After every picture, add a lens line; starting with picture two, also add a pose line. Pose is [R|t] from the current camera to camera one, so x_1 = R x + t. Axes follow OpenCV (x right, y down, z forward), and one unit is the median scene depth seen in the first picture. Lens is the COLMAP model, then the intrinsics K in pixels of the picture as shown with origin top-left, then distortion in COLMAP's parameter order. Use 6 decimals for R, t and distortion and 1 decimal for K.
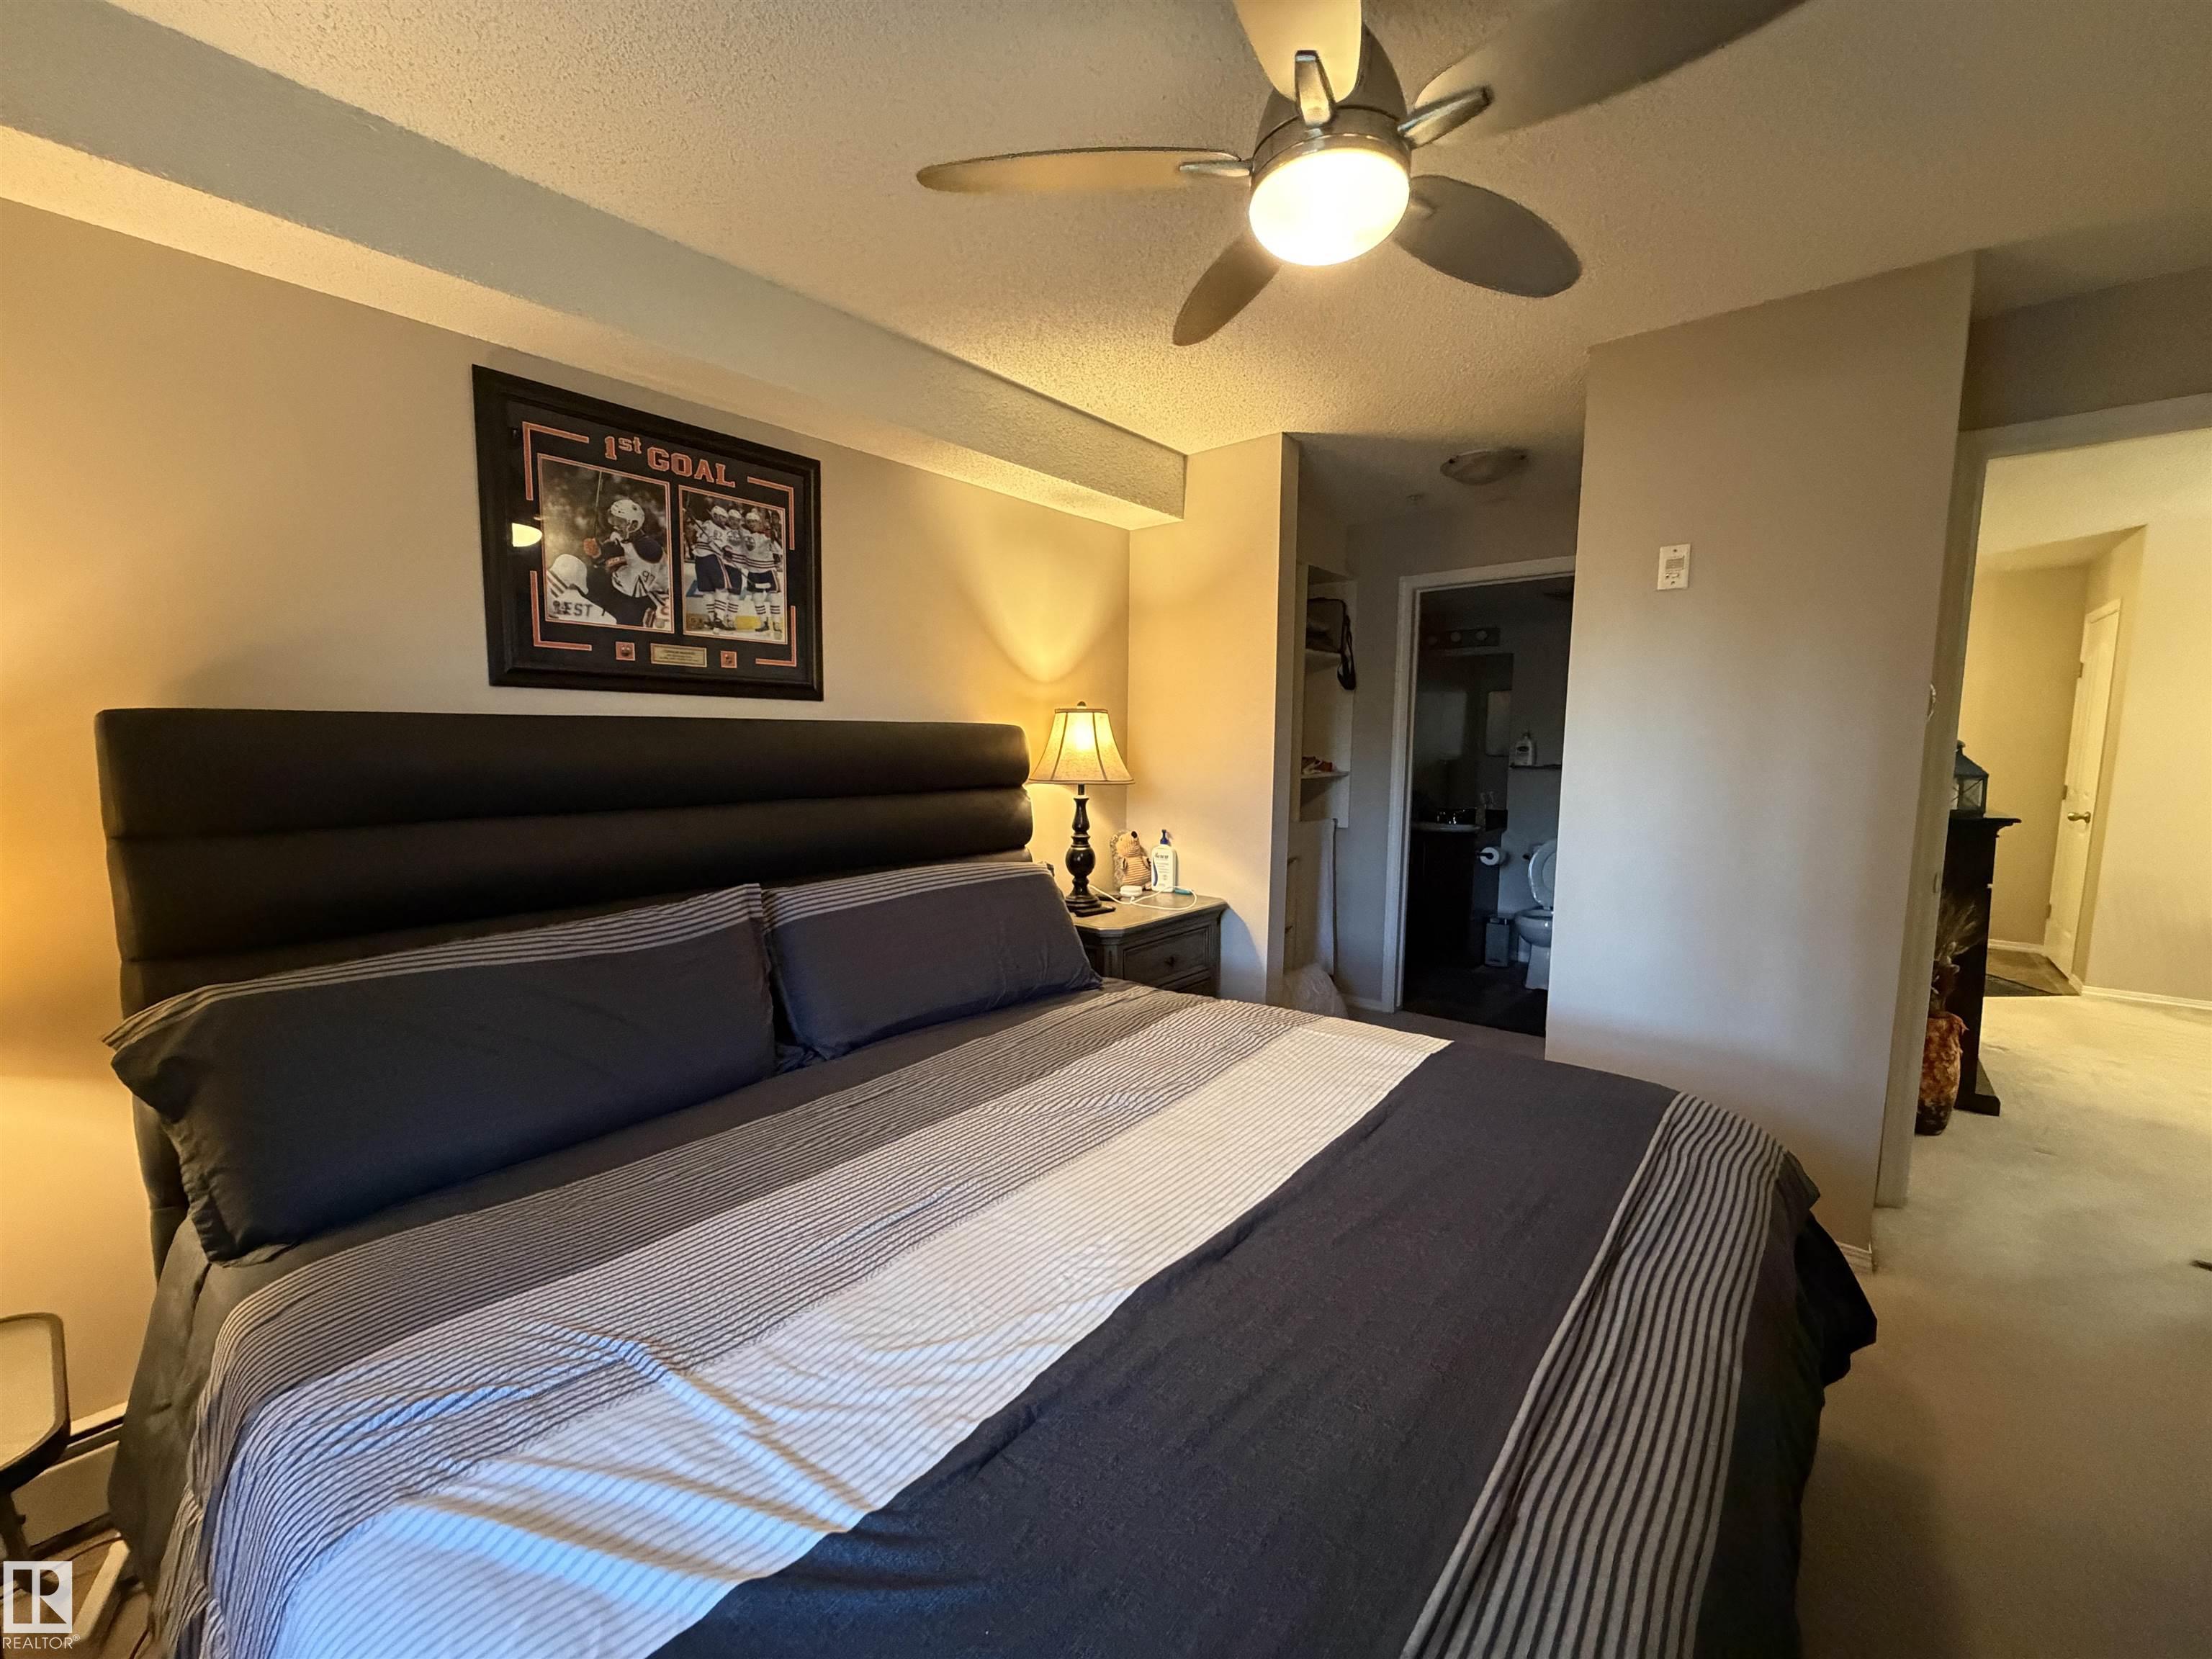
lens RADIAL K [[879.6, 0, 1103.7], [0, 879.6, 826.9], [0, 0, 1]] dist [0.001048, 0.000005]
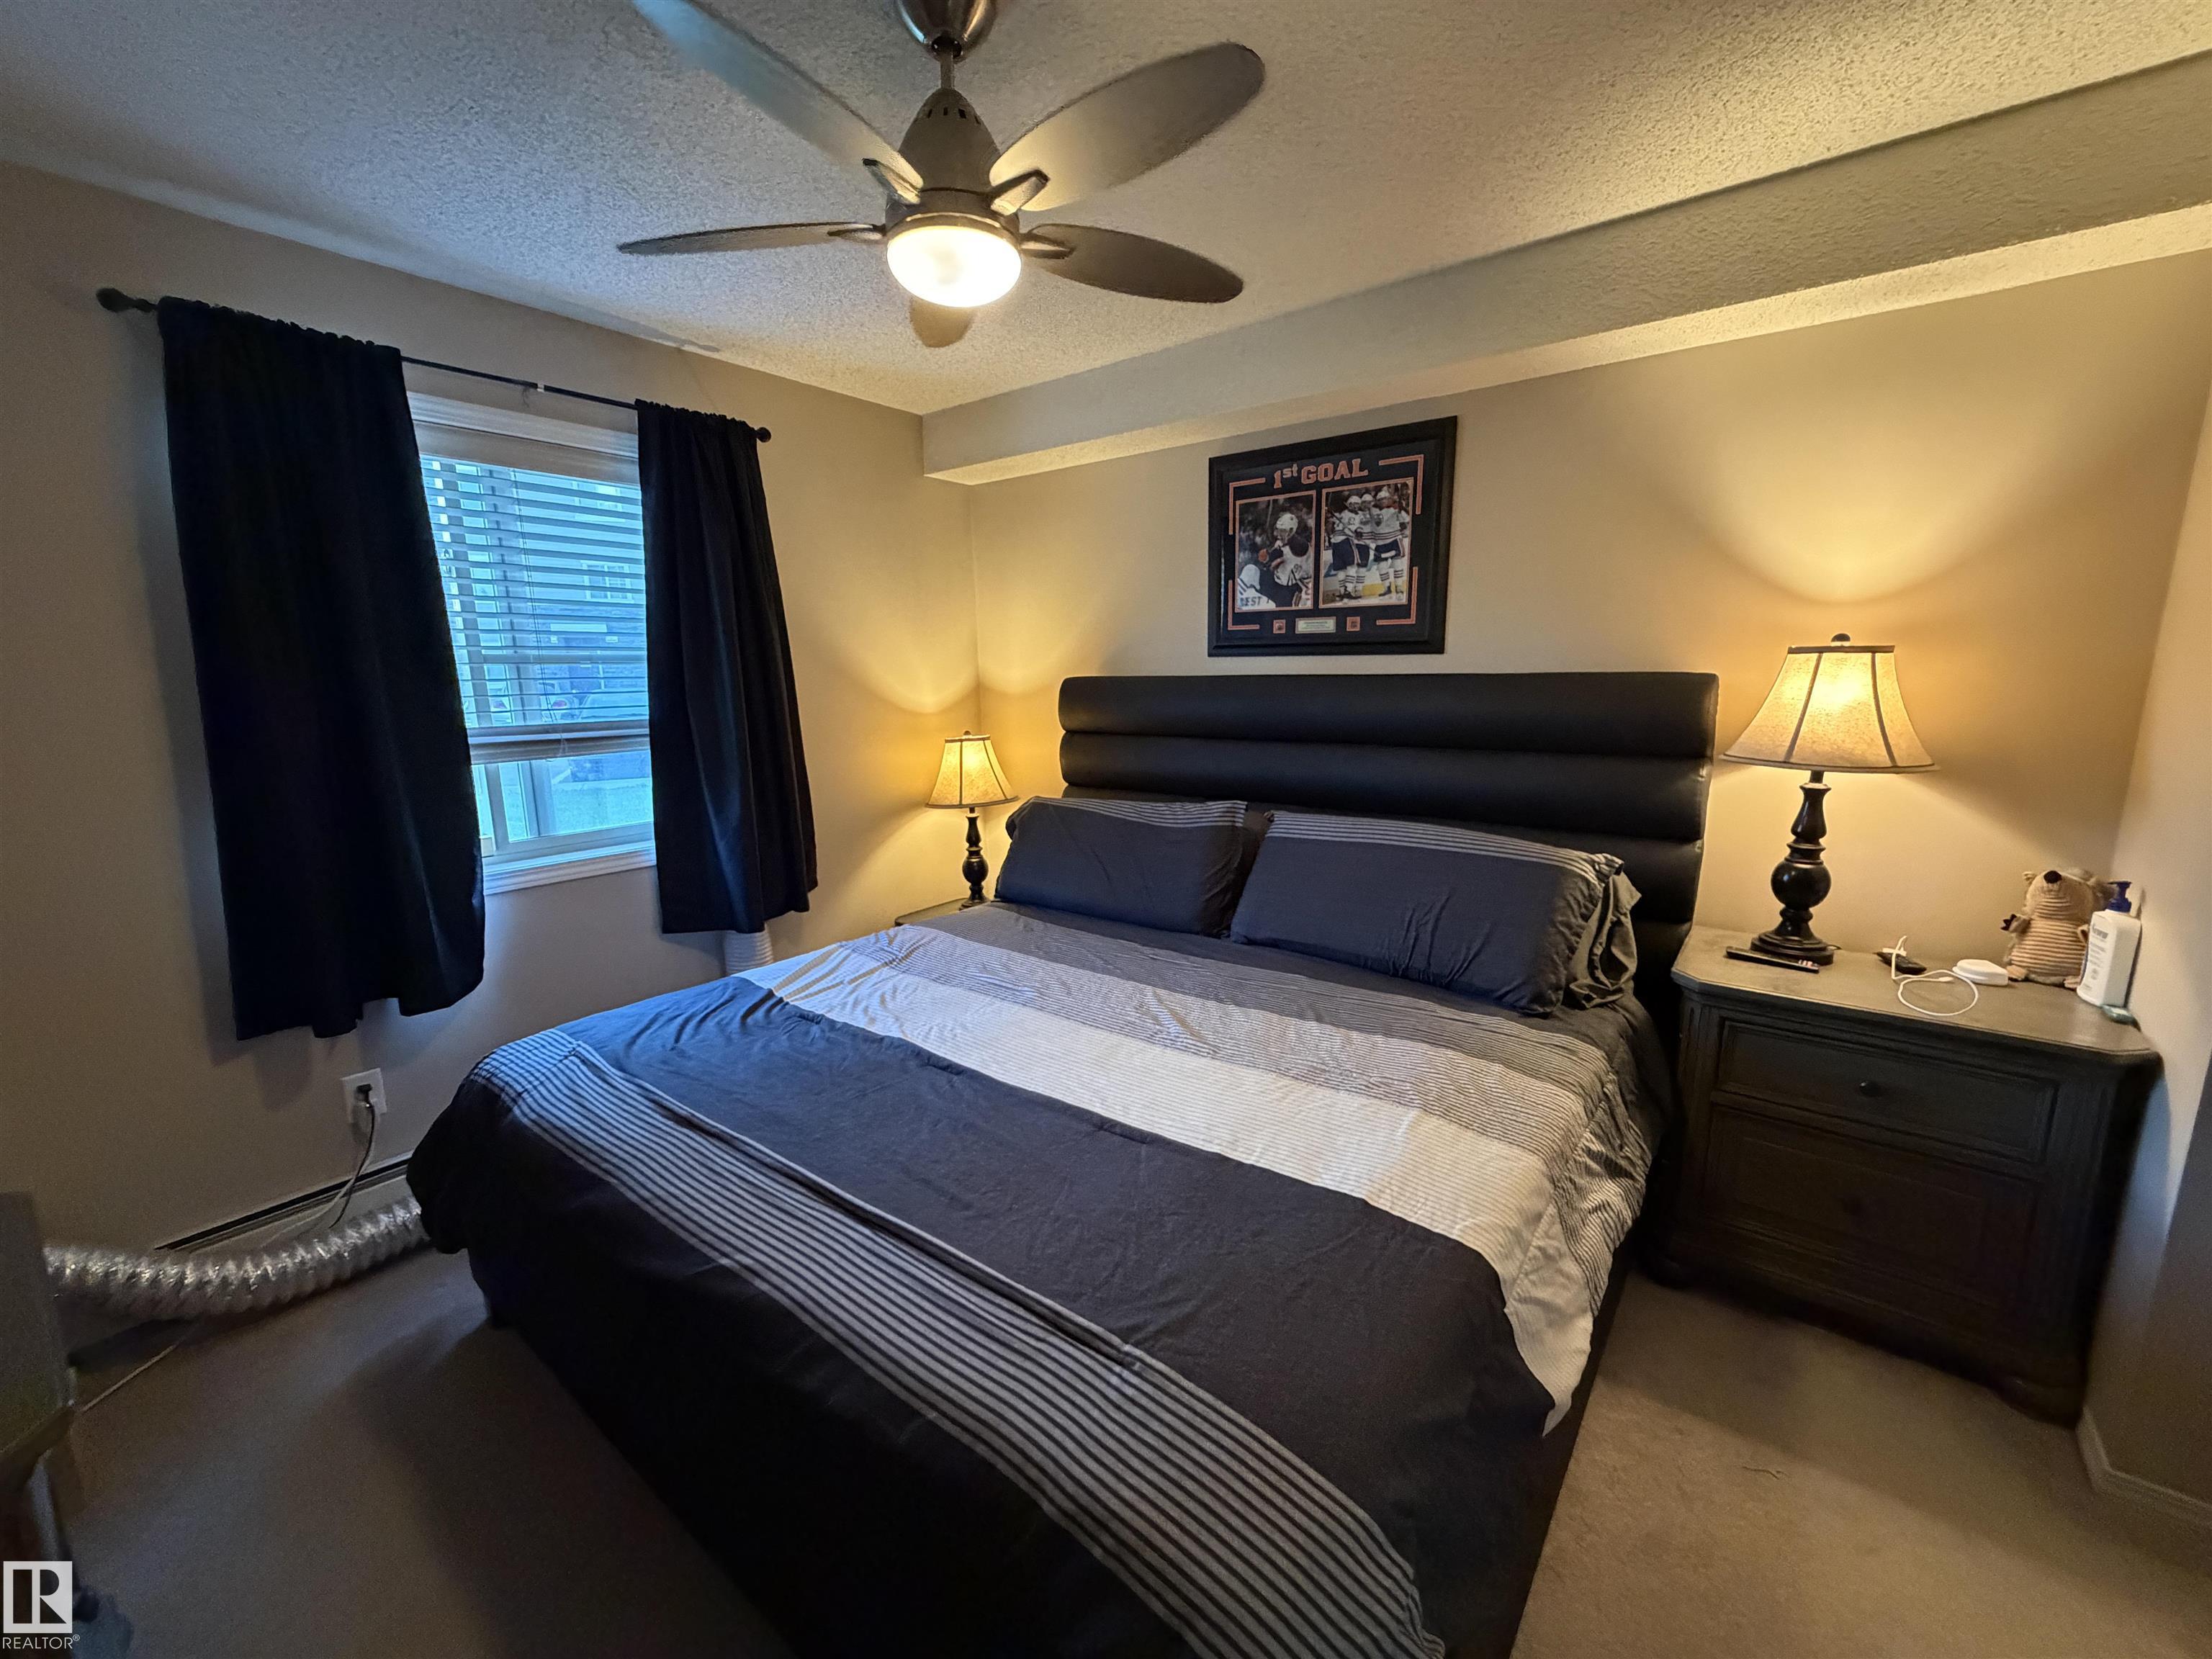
lens RADIAL K [[879.6, 0, 1106.1], [0, 879.6, 829.4], [0, 0, 1]] dist [0.001048, 0.000005]
pose [[0.048538, 0.181475, -0.982197, 0.807877], [-0.084651, 0.980565, 0.176991, -0.100389], [0.995228, 0.074553, 0.062957, 0.617355]]
